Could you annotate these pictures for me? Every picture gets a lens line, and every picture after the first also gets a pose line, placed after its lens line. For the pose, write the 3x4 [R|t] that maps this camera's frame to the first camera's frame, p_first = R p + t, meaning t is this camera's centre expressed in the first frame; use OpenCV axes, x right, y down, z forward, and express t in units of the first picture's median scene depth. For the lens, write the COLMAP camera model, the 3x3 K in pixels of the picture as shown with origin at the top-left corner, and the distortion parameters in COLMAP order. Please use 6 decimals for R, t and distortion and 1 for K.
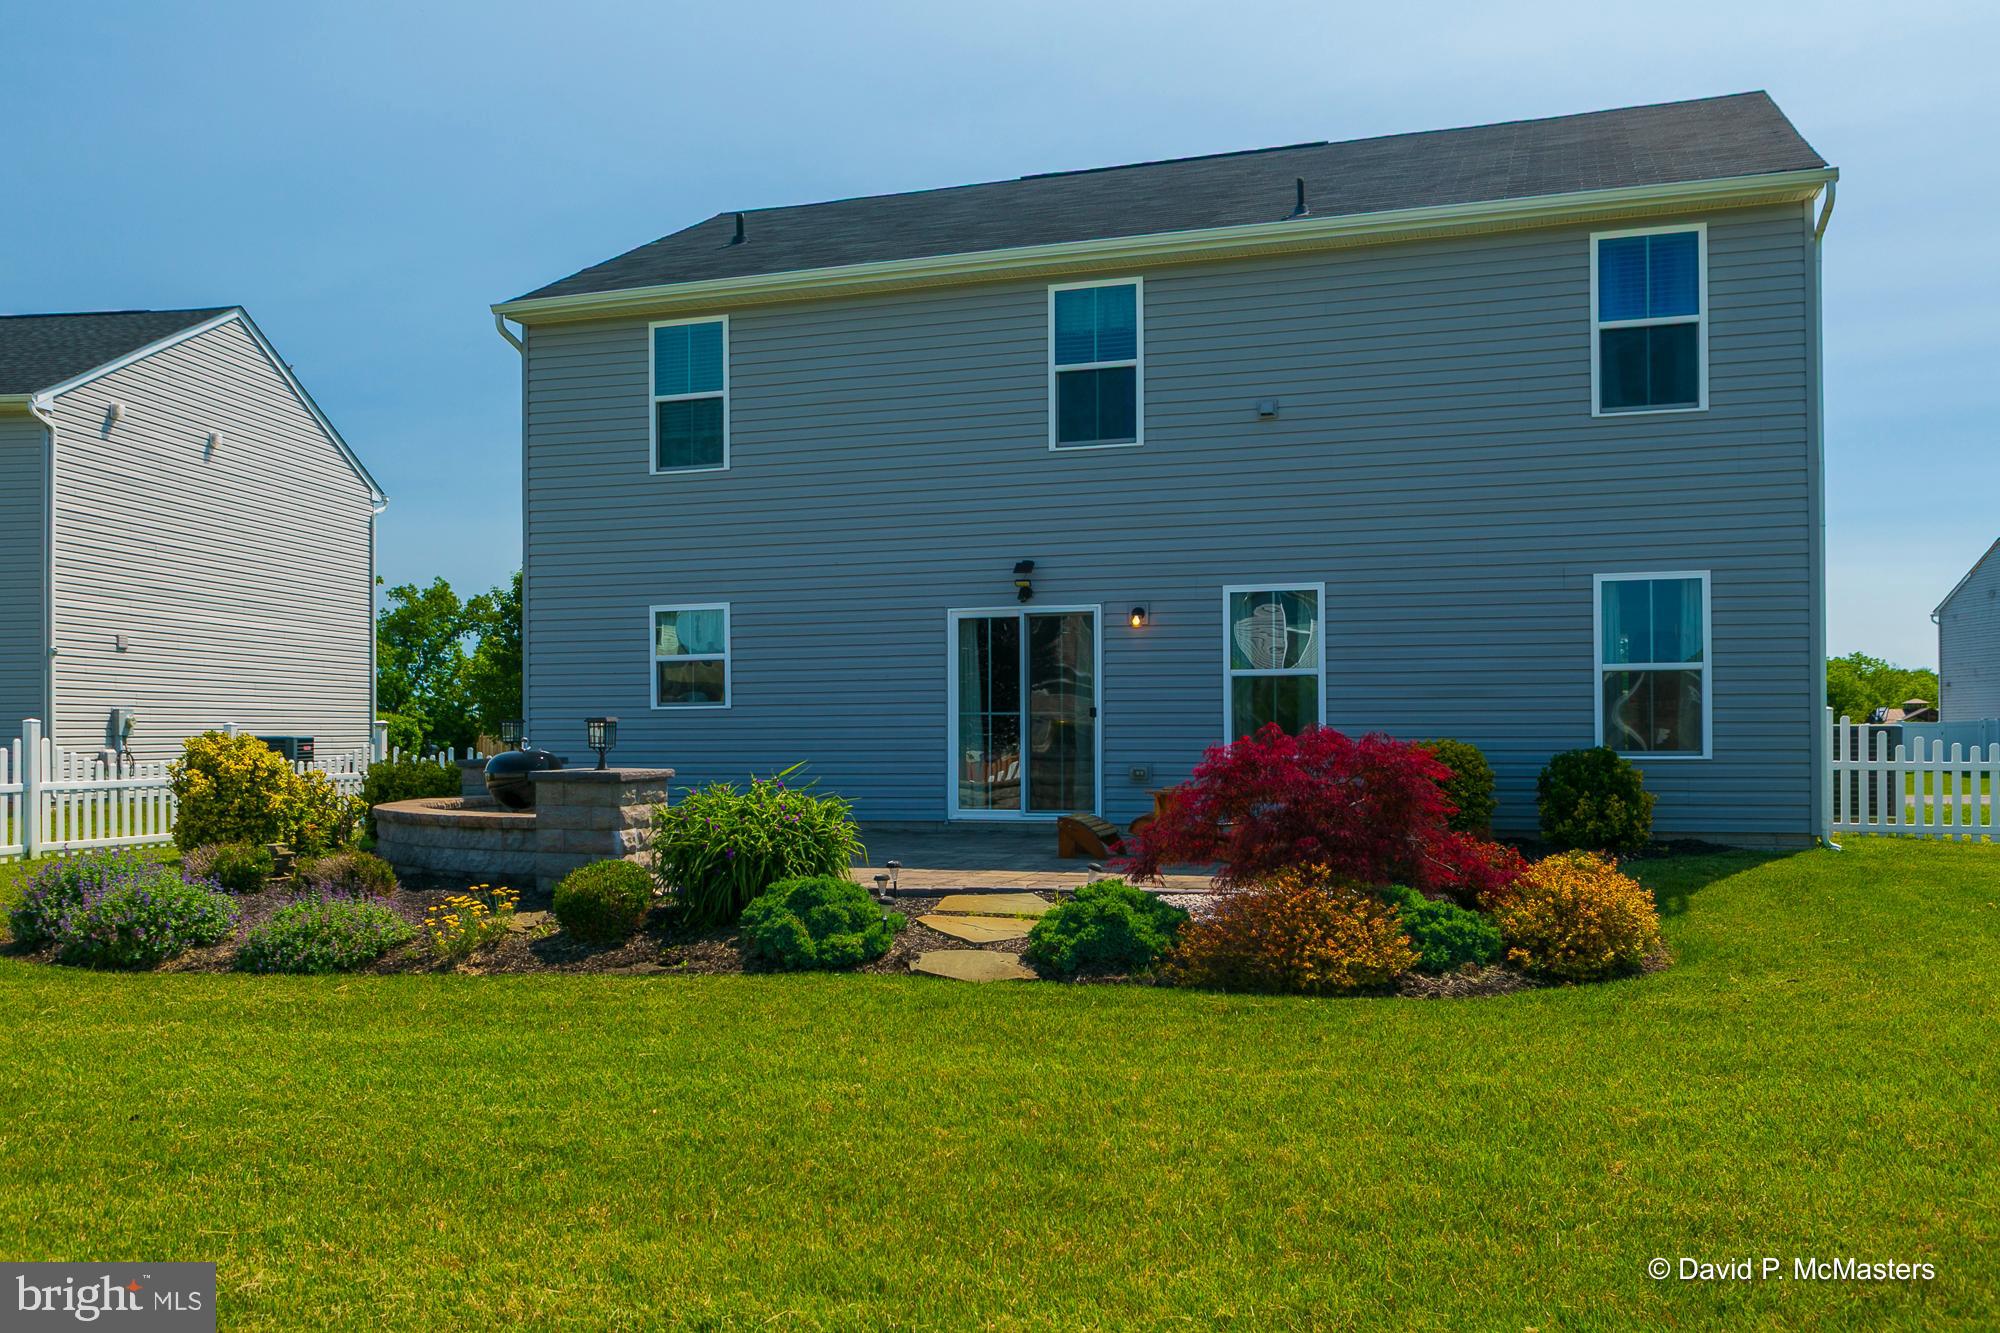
lens RADIAL K [[1639.3, 0, 1000.0], [0, 1639.3, 666.5], [0, 0, 1]] dist [-0.005485, -0.001975]
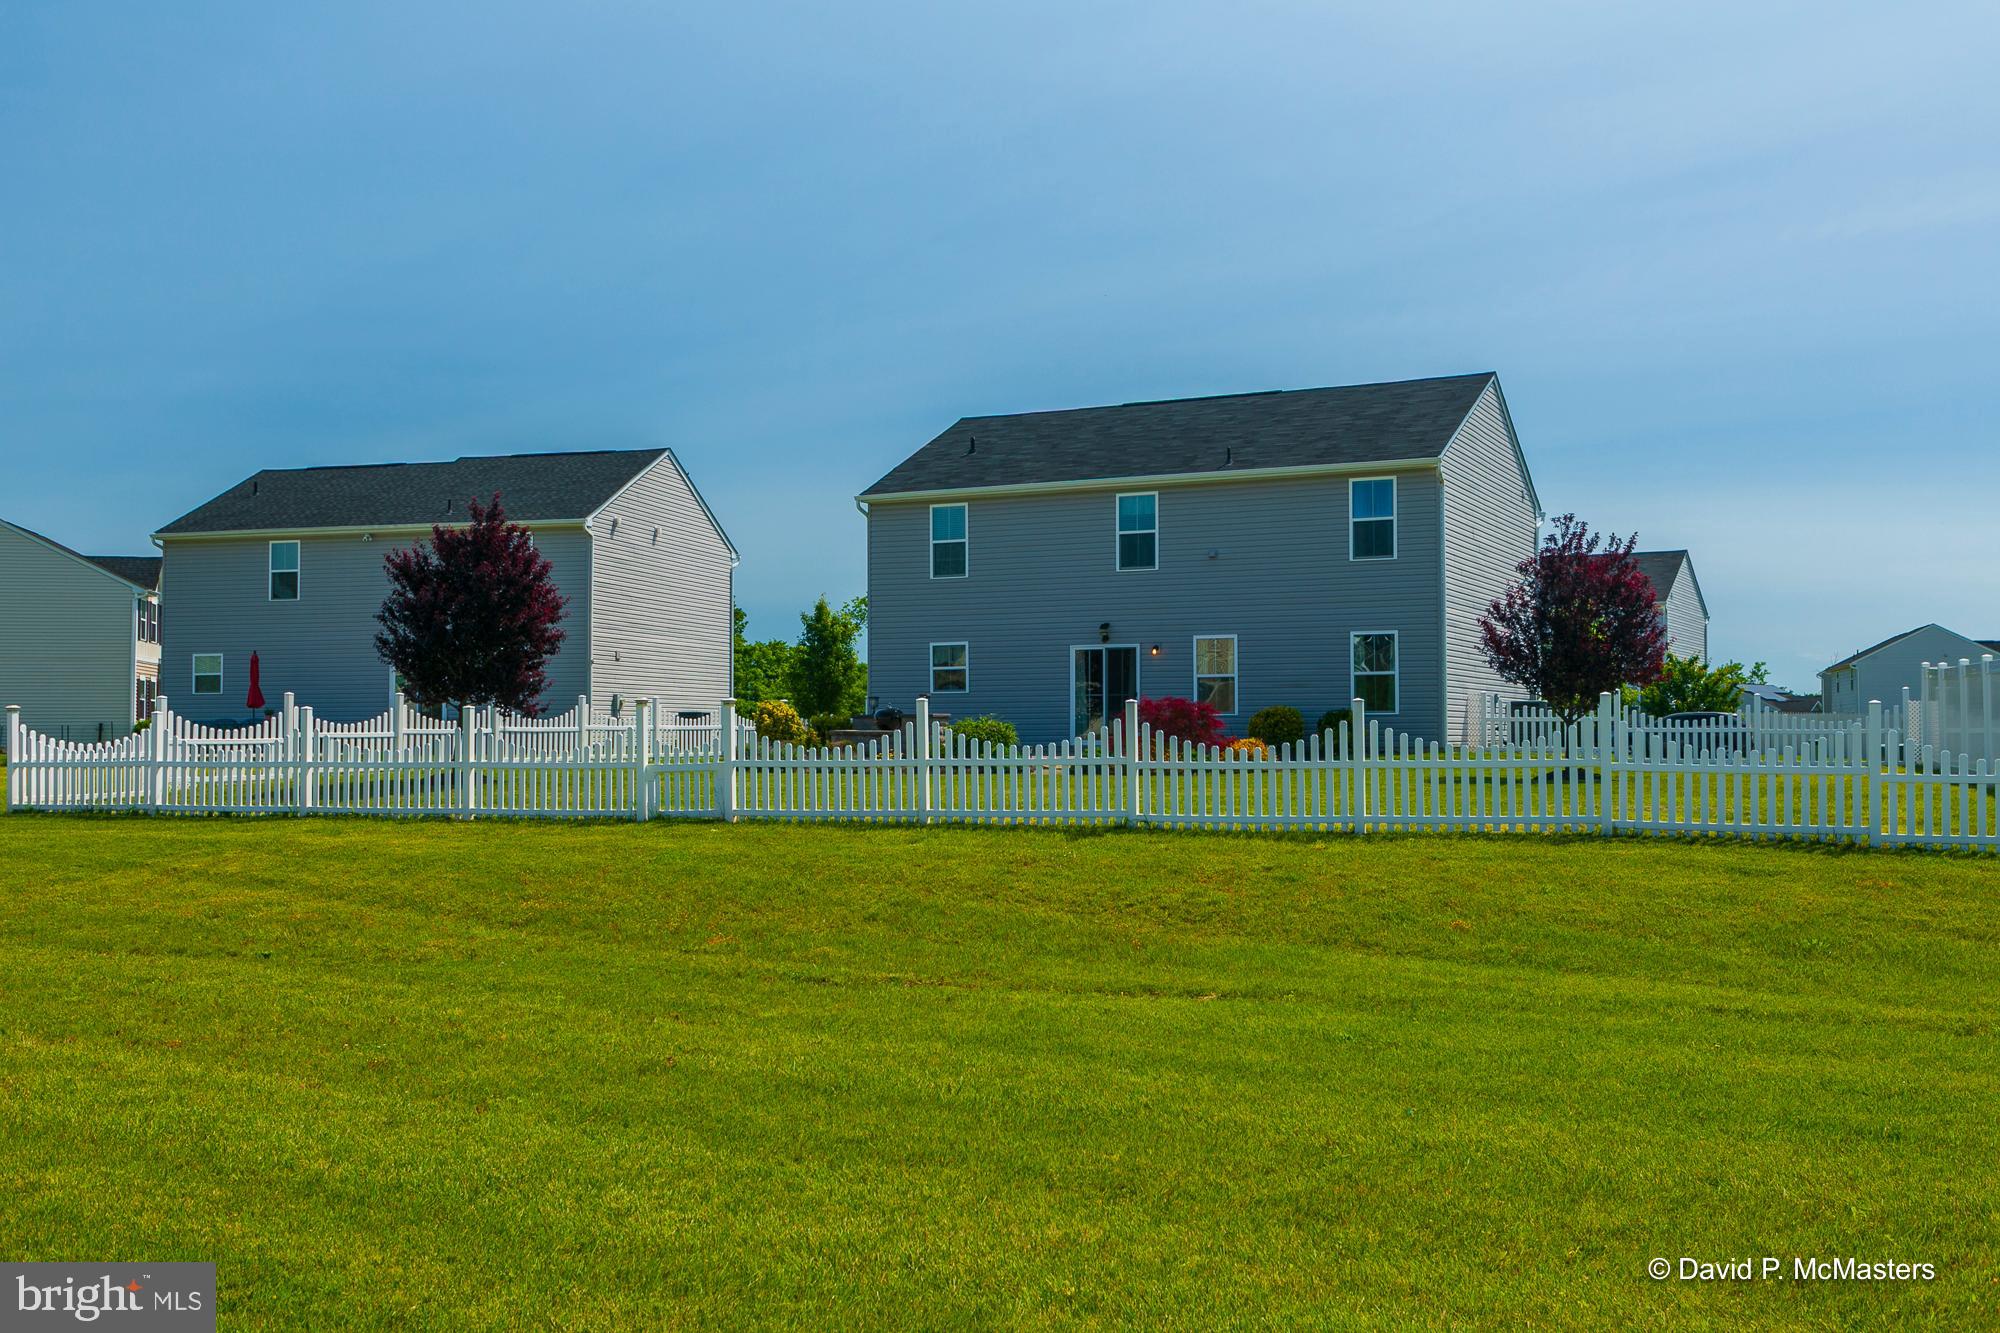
lens RADIAL K [[1890.6, 0, 1000.0], [0, 1890.6, 666.5], [0, 0, 1]] dist [0.034715, -0.035555]
pose [[0.990317, -0.001712, -0.138817, 0.222458], [0.002676, 0.999974, 0.006756, -0.024866], [0.138802, -0.007062, 0.990295, -1.470030]]
